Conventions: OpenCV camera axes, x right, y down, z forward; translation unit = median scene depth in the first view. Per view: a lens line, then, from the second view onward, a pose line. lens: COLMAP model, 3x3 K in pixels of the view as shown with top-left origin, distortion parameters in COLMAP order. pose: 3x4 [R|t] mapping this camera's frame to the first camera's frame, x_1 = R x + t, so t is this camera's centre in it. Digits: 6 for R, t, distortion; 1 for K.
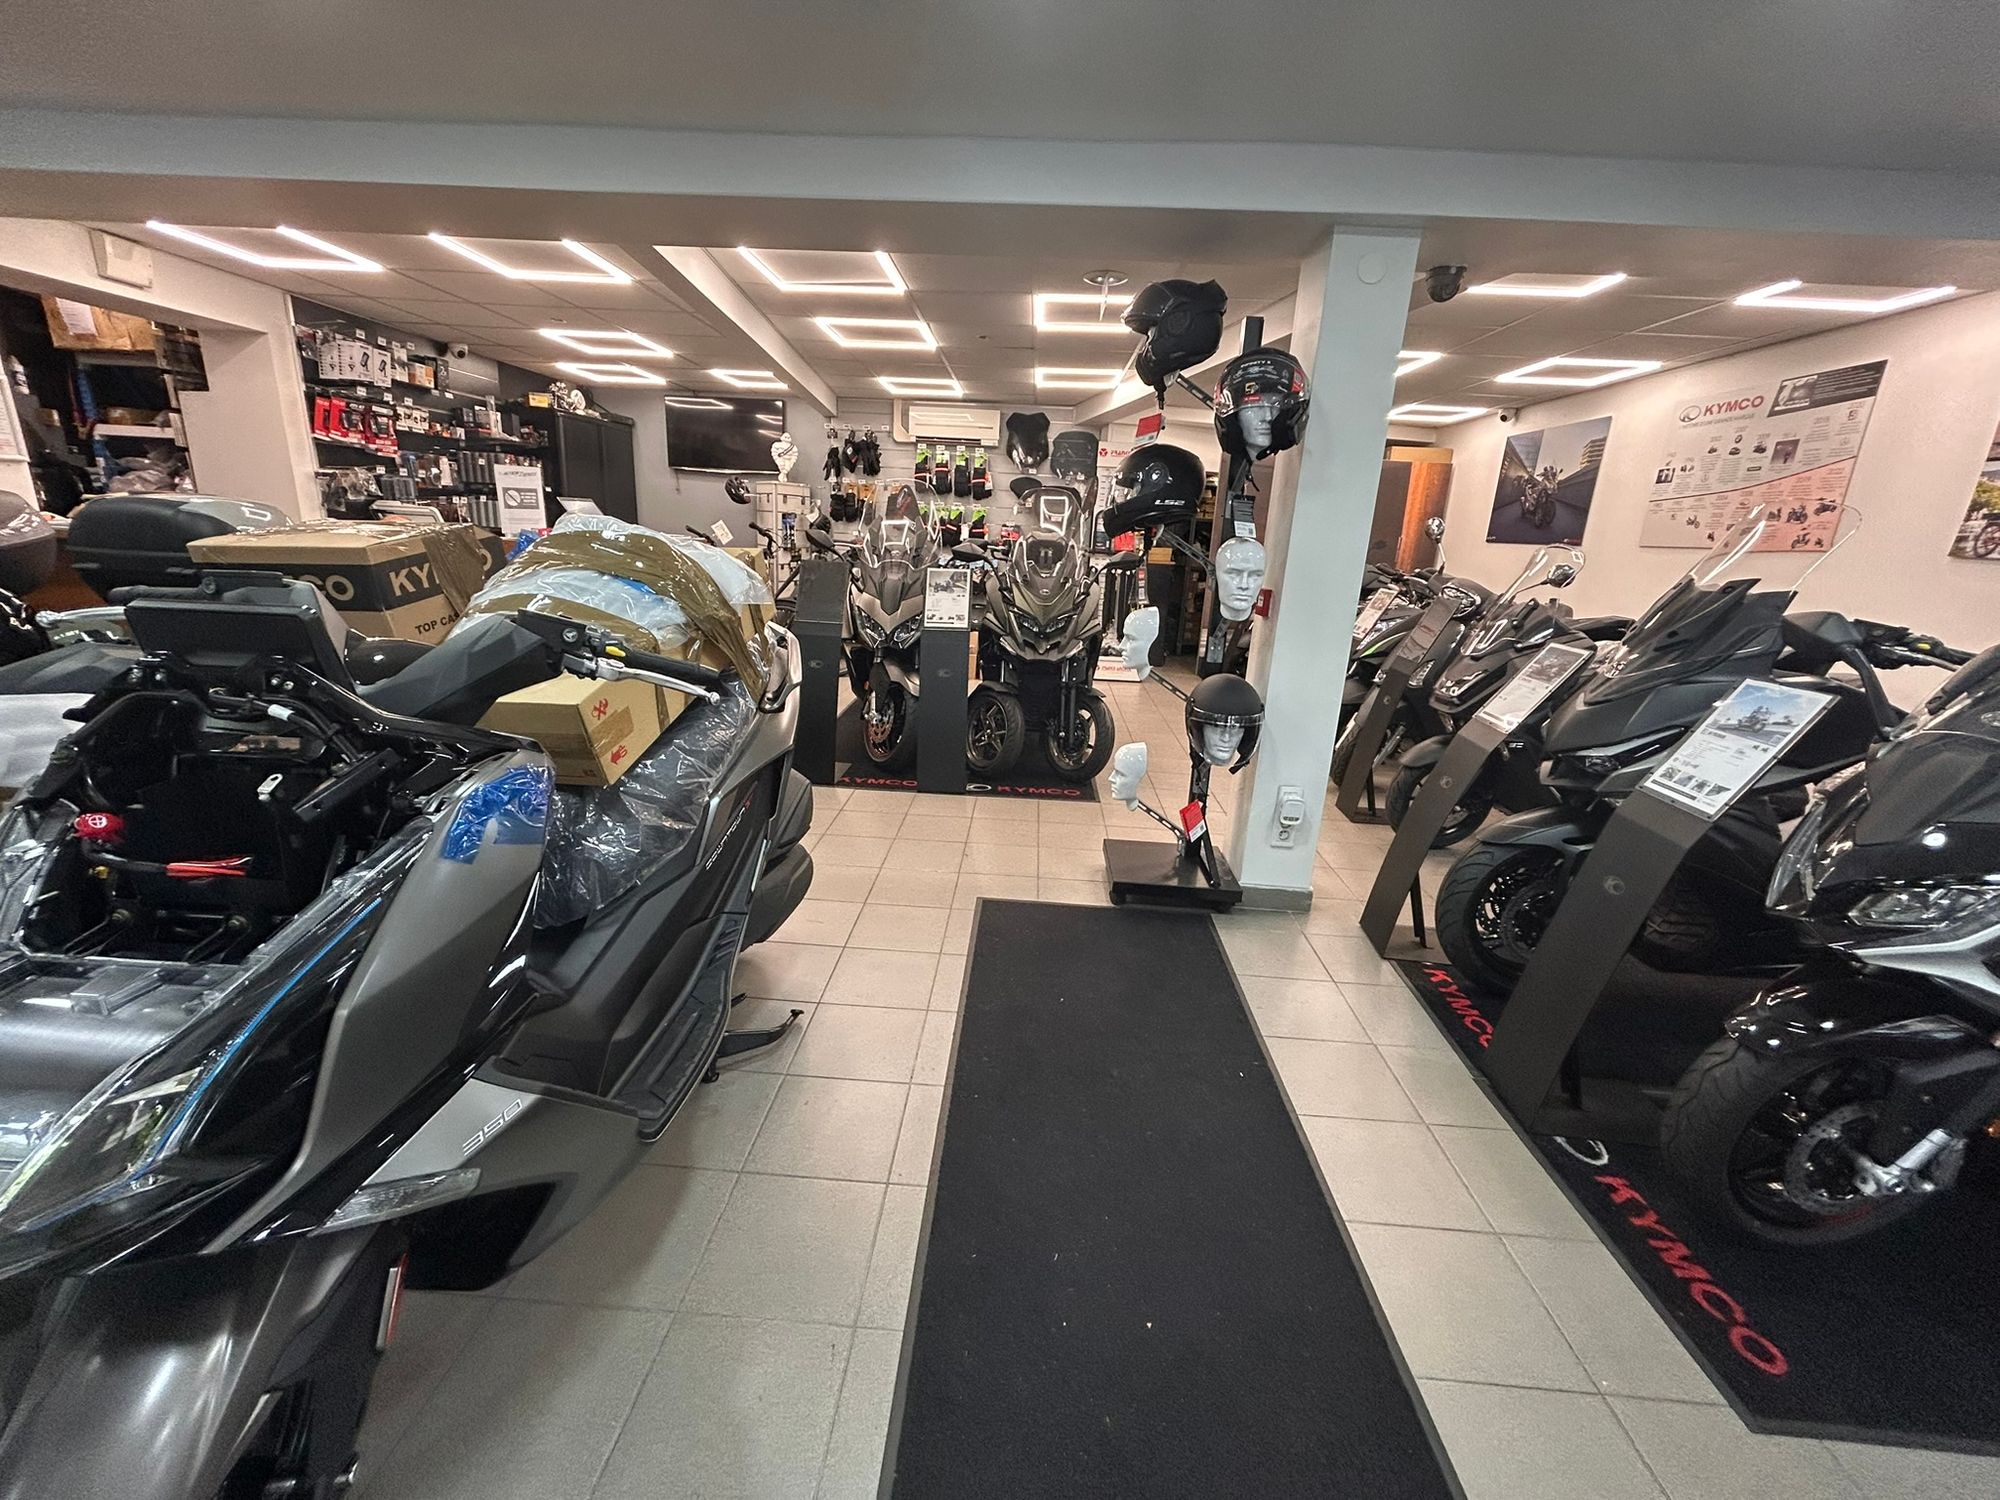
lens RADIAL K [[800.0, 0, 1000.0], [0, 800.0, 750.0], [0, 0, 1]] dist [0.000288, -0.000512]
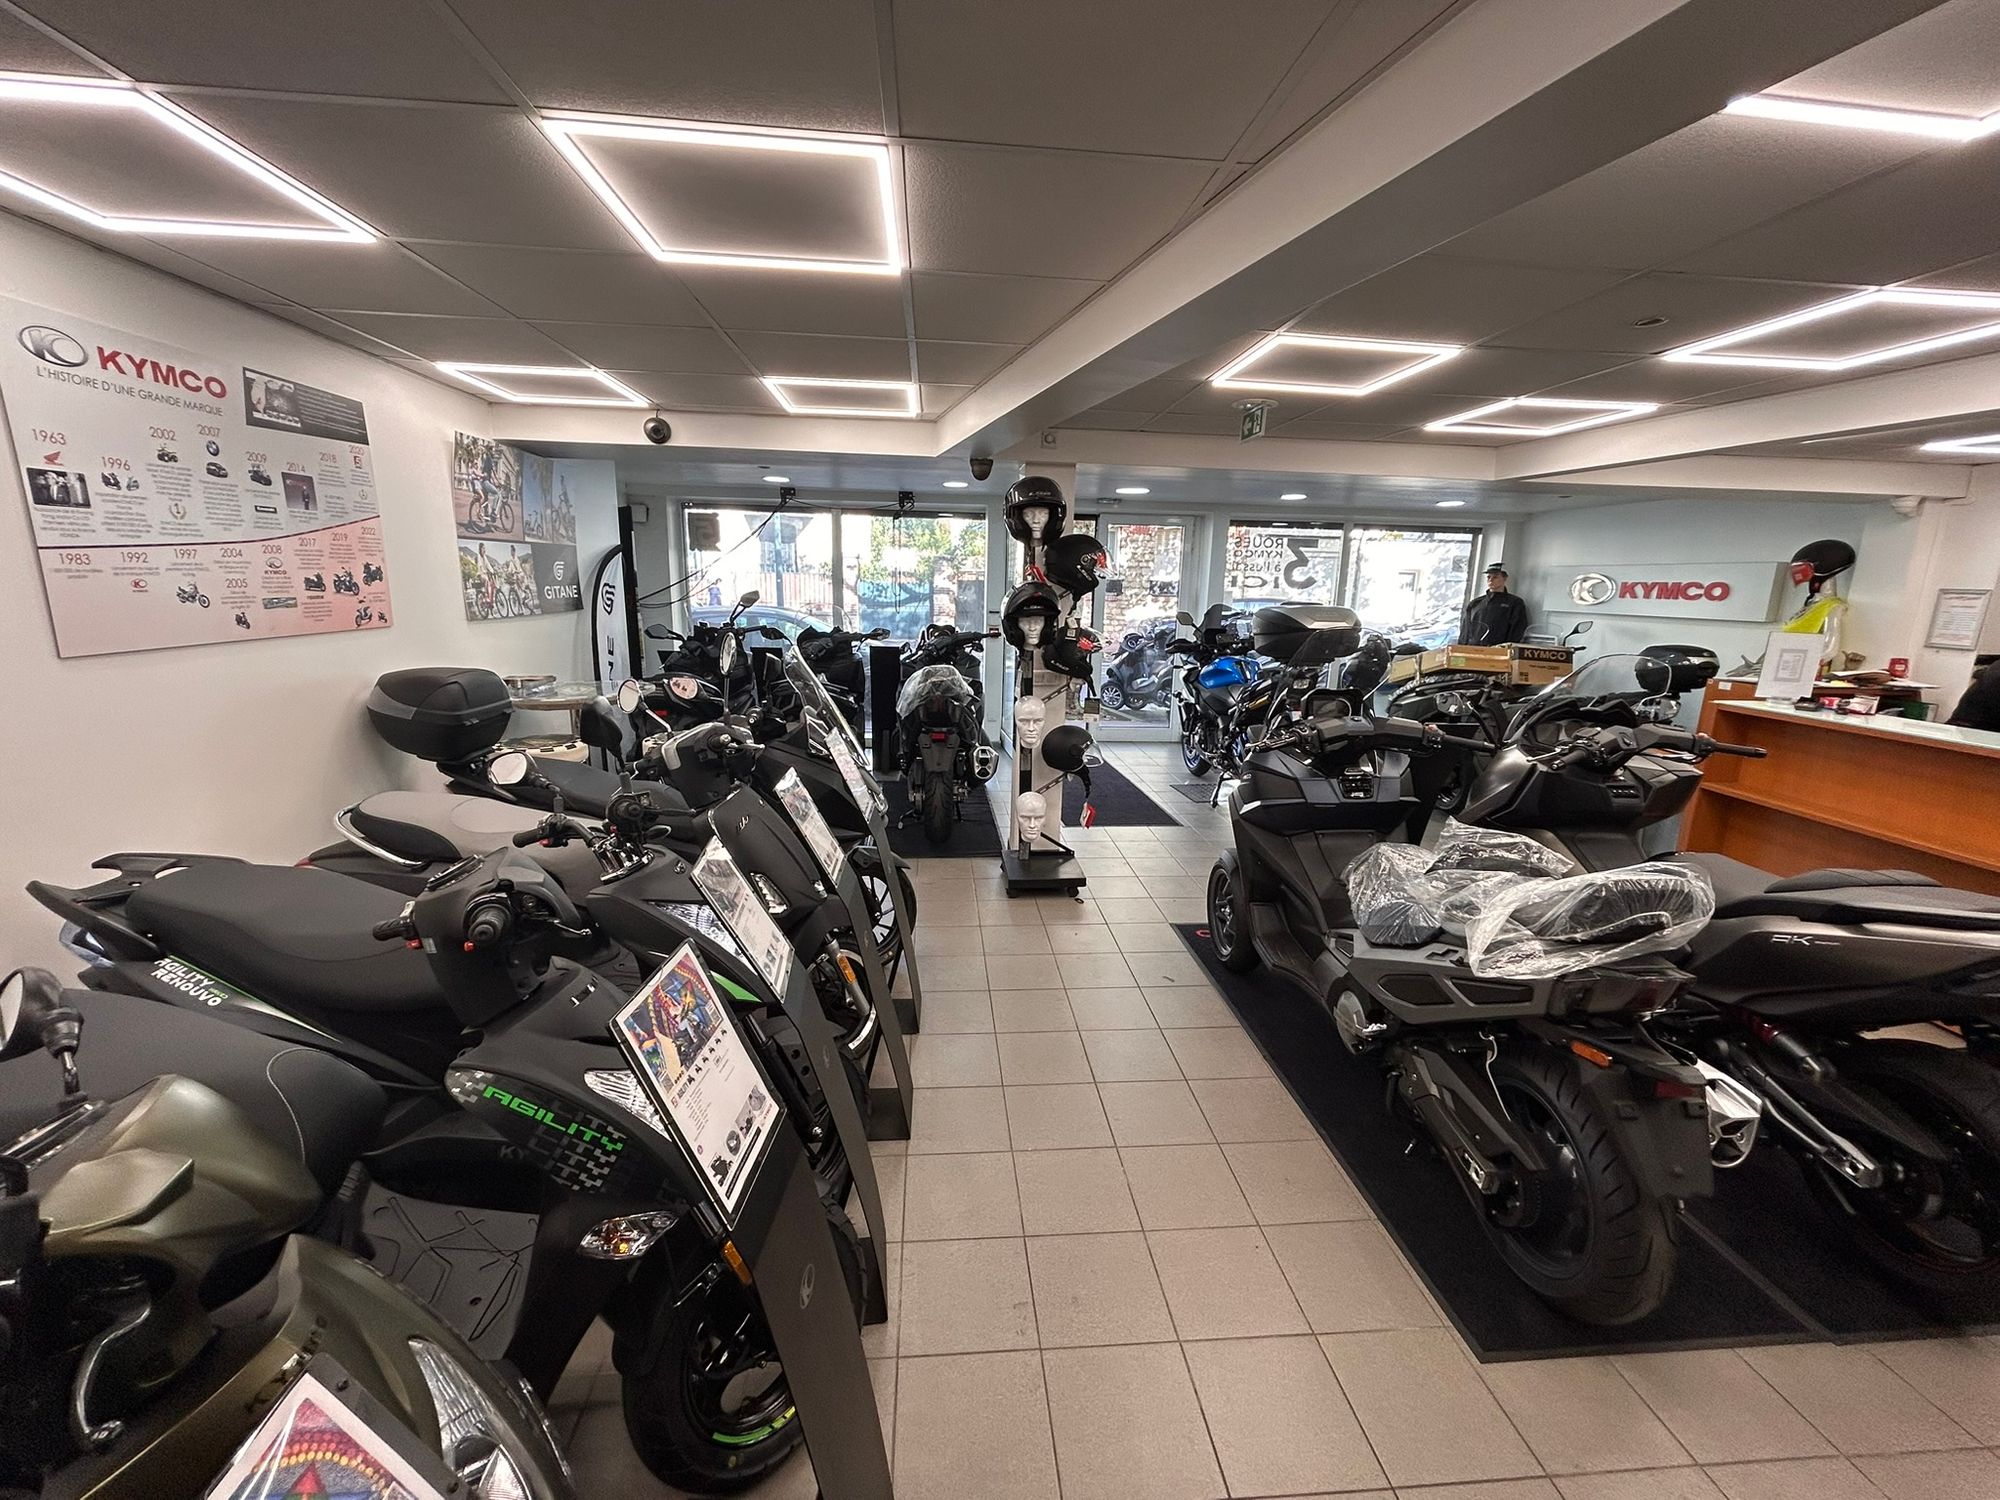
lens RADIAL K [[800.0, 0, 1000.0], [0, 800.0, 750.0], [0, 0, 1]] dist [0.000288, -0.000512]
pose [[-0.987850, -0.042641, -0.149449, 0.345961], [-0.107271, 0.882901, 0.457142, -0.389329], [0.112456, 0.467619, -0.876747, 1.241004]]
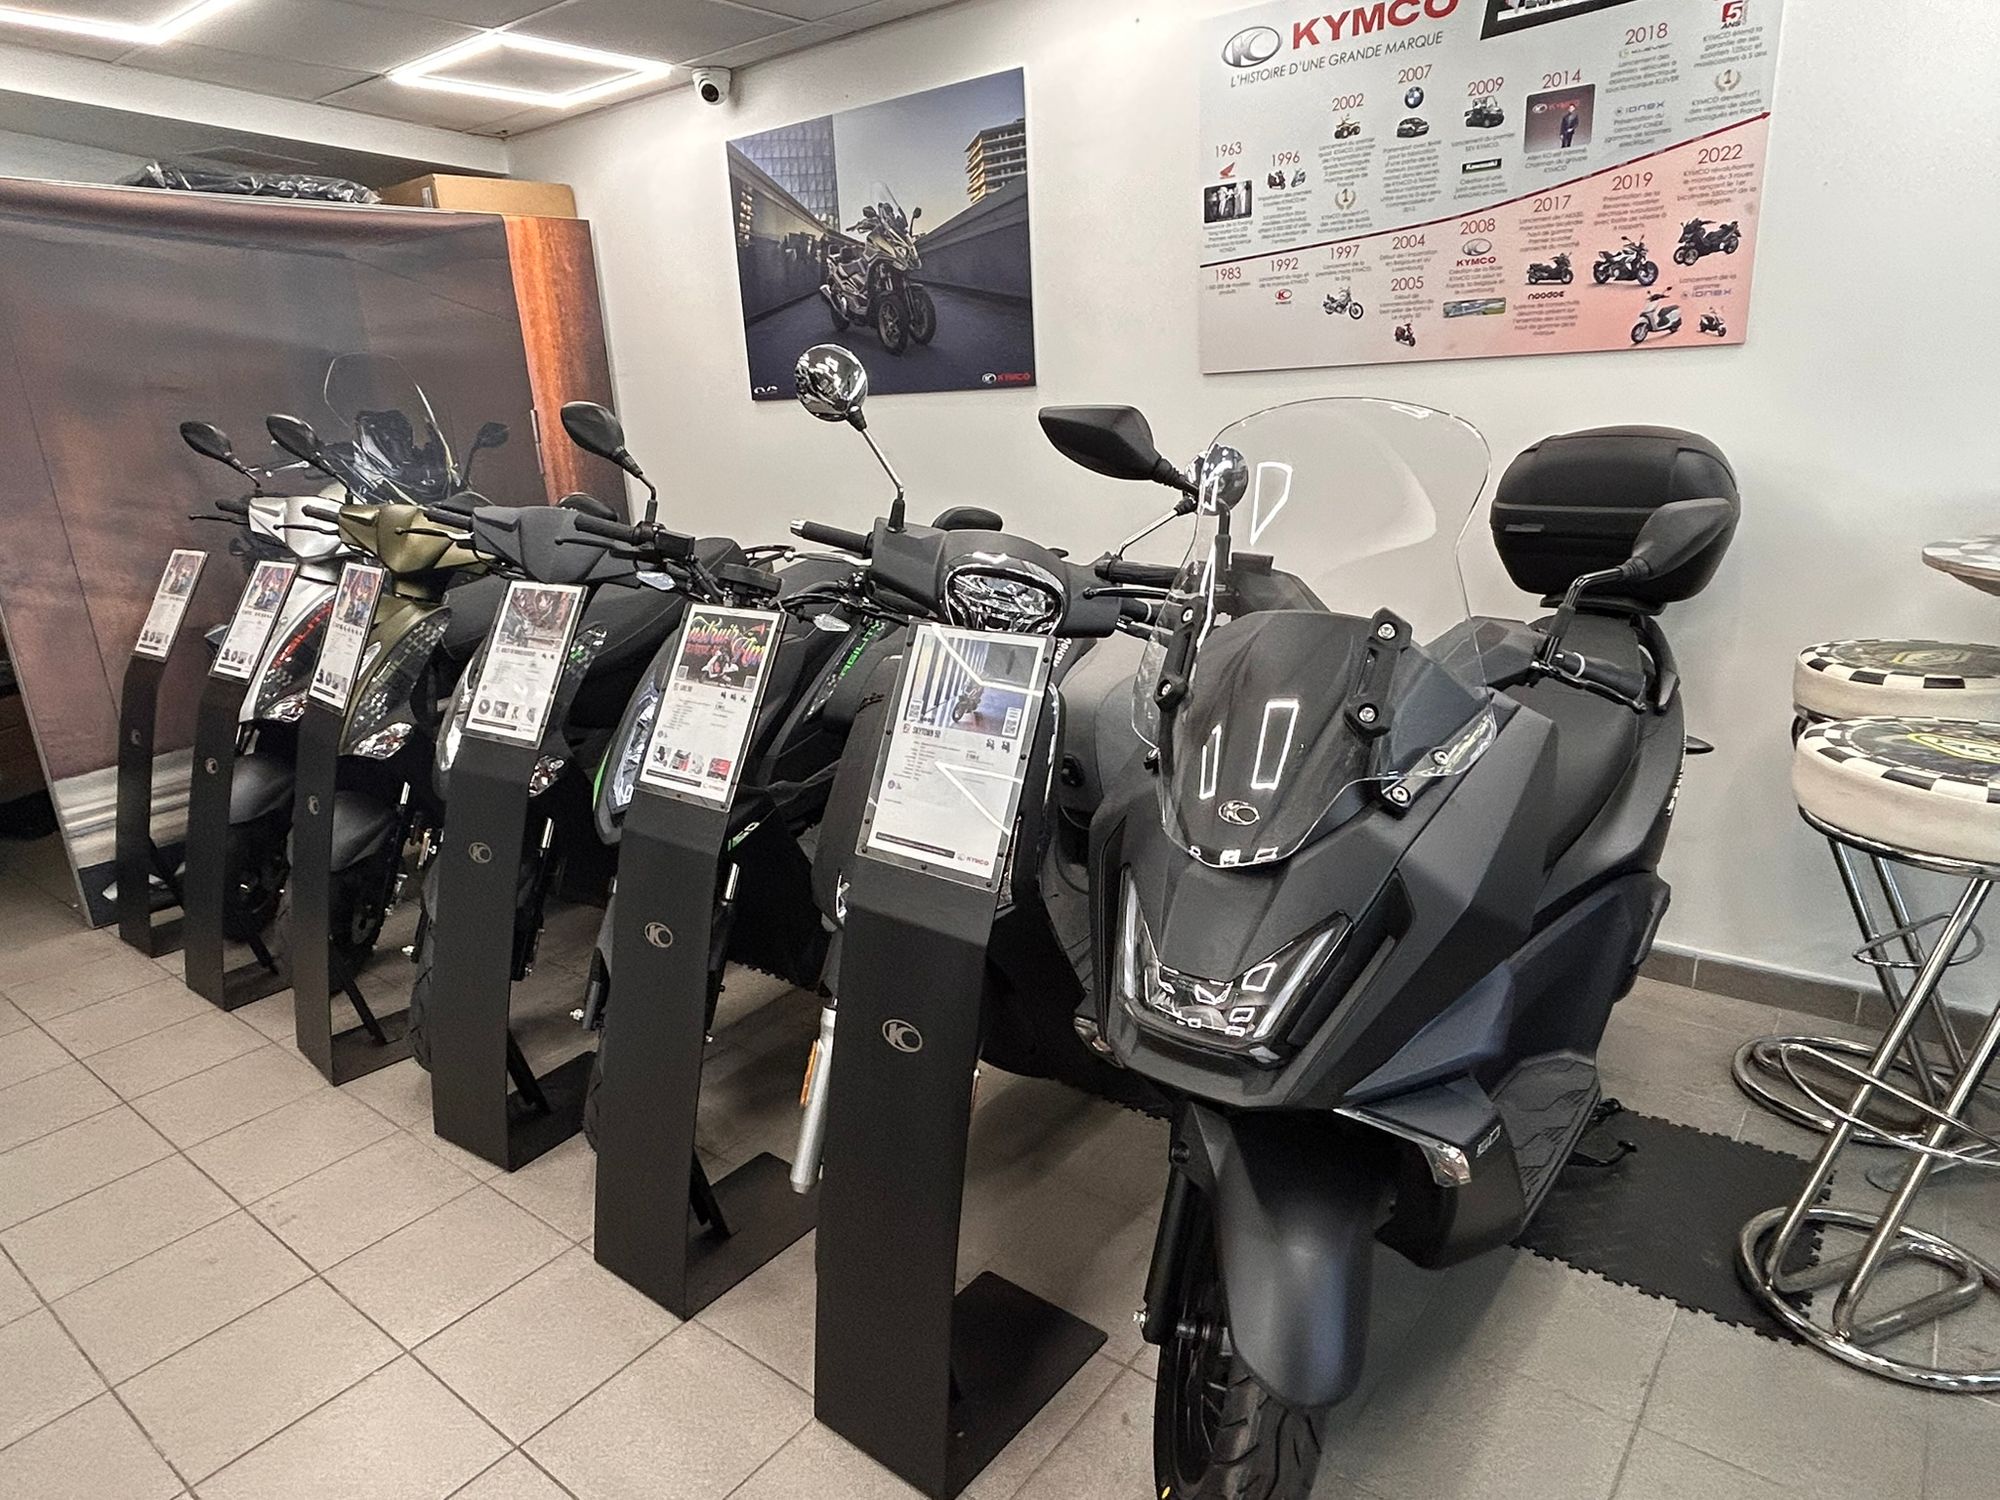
lens RADIAL K [[1233.3, 0, 1000.0], [0, 1233.3, 750.0], [0, 0, 1]] dist [-0.008547, -0.002211]
pose [[0.570817, -0.309843, 0.760372, 0.155980], [0.299176, 0.940890, 0.158808, -0.177149], [-0.764632, 0.136835, 0.629773, 0.609529]]
